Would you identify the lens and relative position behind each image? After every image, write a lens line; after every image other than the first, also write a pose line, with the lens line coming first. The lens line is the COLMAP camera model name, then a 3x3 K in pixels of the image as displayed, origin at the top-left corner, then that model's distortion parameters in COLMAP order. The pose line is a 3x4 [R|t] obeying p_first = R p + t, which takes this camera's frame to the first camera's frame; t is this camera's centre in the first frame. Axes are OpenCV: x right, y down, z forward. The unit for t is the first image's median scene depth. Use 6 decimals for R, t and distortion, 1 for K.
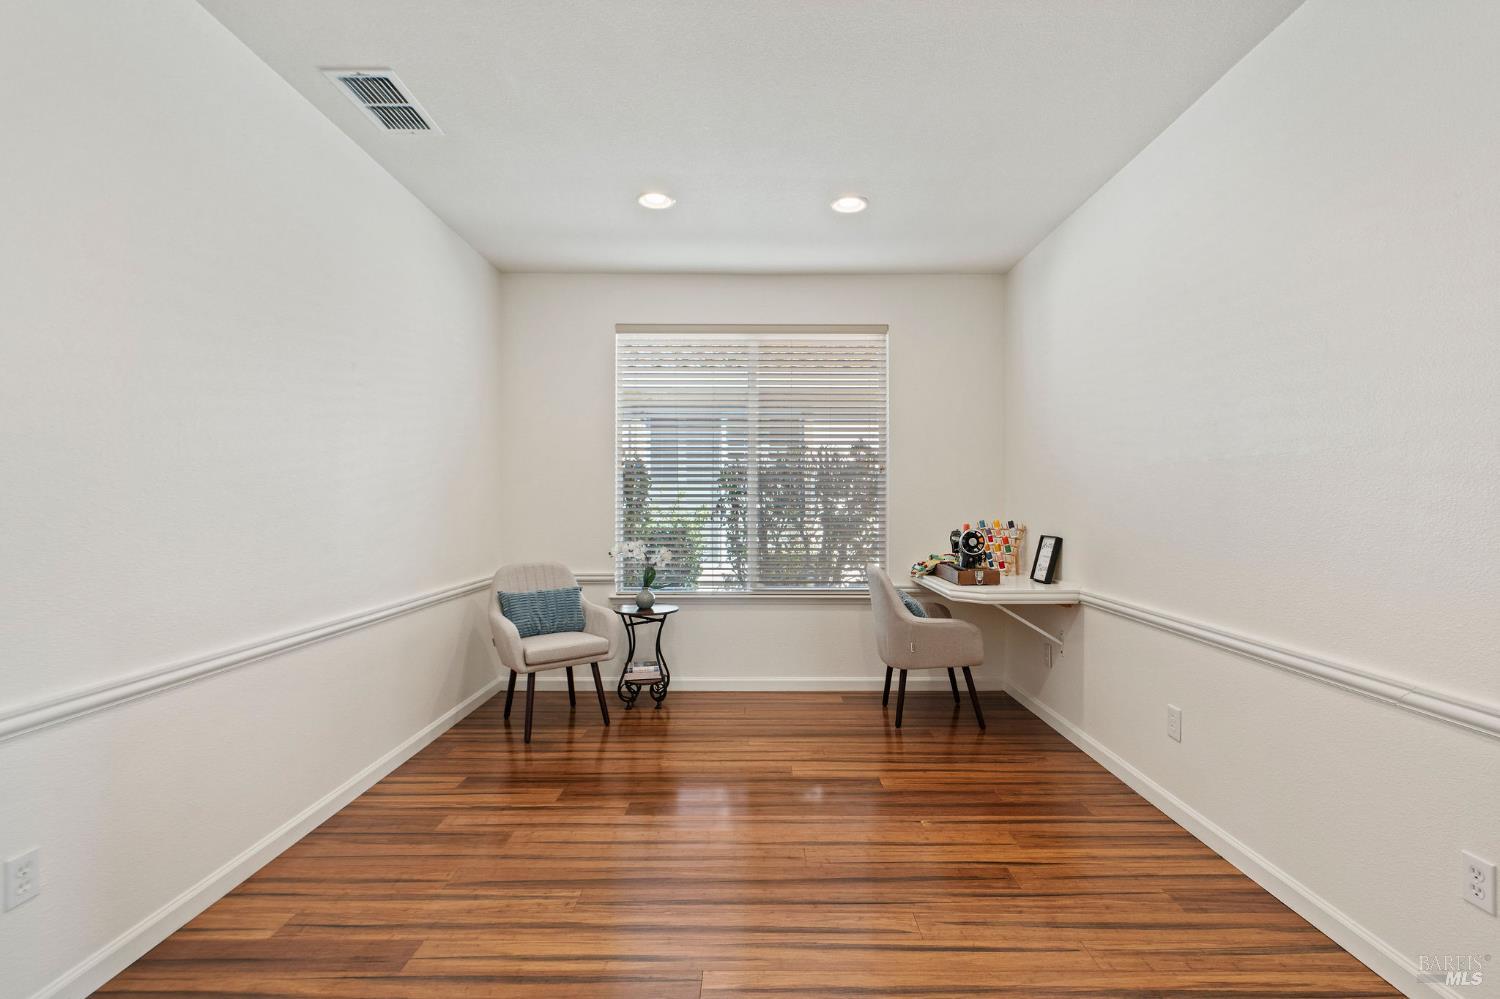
lens RADIAL K [[692.3, 0, 753.4], [0, 692.3, 496.1], [0, 0, 1]] dist [0.003345, 0.000236]
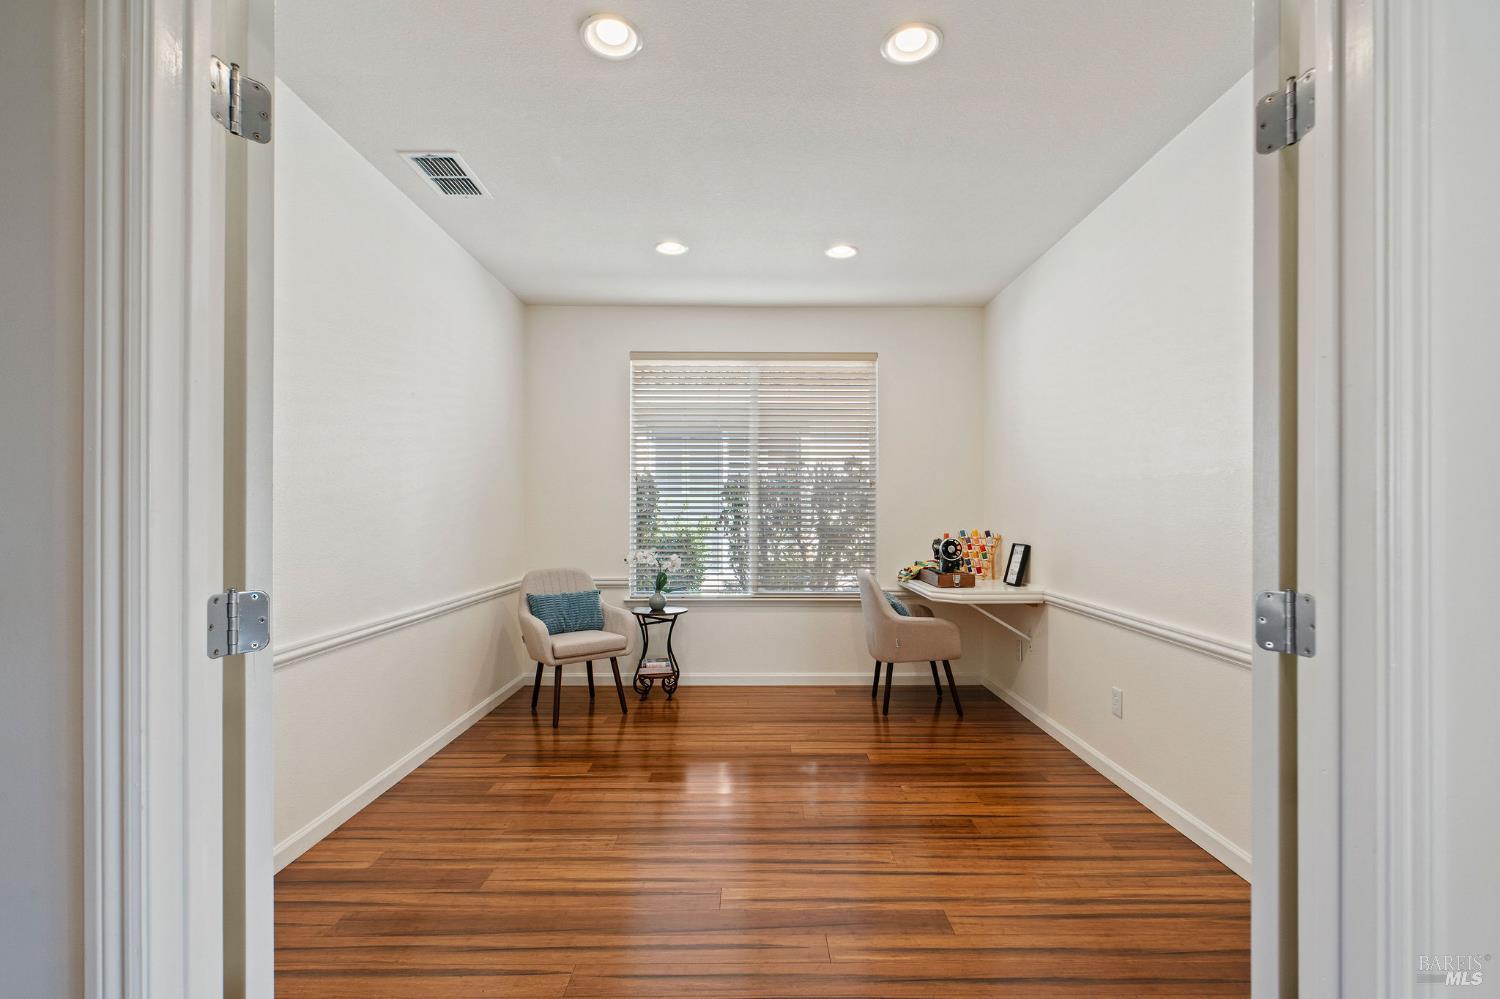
lens RADIAL K [[673.4, 0, 747.8], [0, 673.4, 508.8], [0, 0, 1]] dist [-0.005054, 0.002144]
pose [[0.999988, 0.000231, -0.004875, -0.009720], [-0.000221, 0.999998, 0.002105, -0.001770], [0.004876, -0.002104, 0.999986, -0.107519]]
